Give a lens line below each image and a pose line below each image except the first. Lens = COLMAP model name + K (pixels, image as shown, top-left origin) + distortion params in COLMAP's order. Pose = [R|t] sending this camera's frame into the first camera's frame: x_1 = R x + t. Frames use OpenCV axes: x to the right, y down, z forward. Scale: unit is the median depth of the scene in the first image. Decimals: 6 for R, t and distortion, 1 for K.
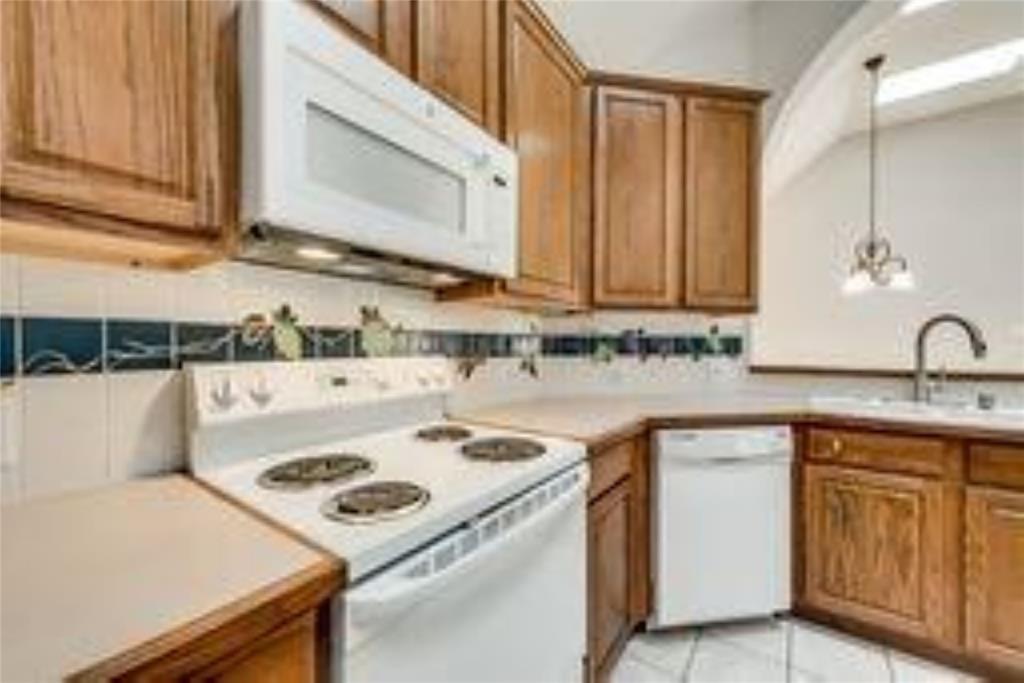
lens RADIAL K [[404.4, 0, 511.0], [0, 404.4, 346.1], [0, 0, 1]] dist [0.014792, -0.004733]
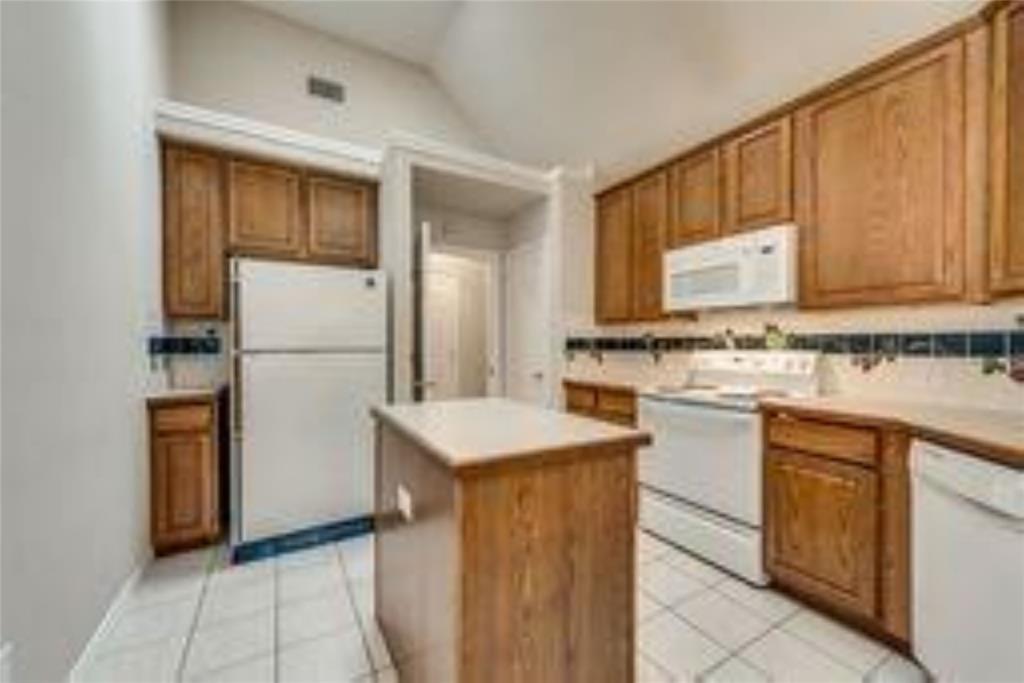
lens RADIAL K [[404.4, 0, 511.0], [0, 404.4, 346.1], [0, 0, 1]] dist [0.014792, -0.004733]
pose [[-0.411367, 0.003084, -0.911465, 1.770575], [-0.006979, 0.999954, 0.006533, 0.001964], [0.911443, 0.009049, -0.411327, 0.625894]]
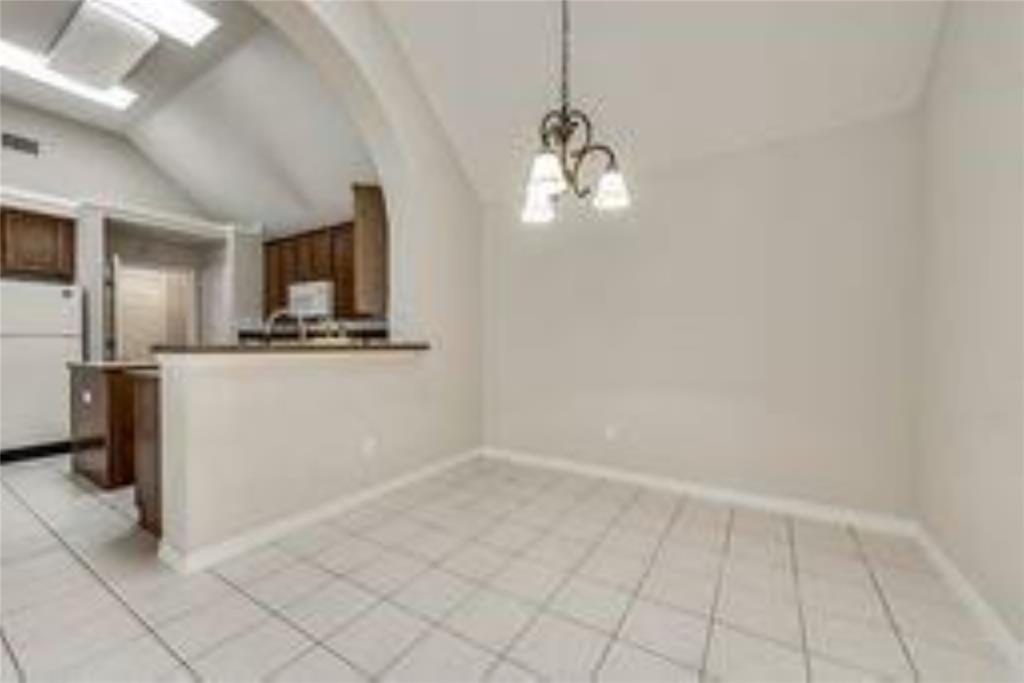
lens RADIAL K [[404.4, 0, 511.0], [0, 404.4, 346.1], [0, 0, 1]] dist [0.014792, -0.004733]
pose [[0.078310, -0.002752, -0.996925, 3.555883], [-0.005988, 0.999977, -0.003231, 0.111222], [0.996911, 0.006223, 0.078292, 2.260390]]
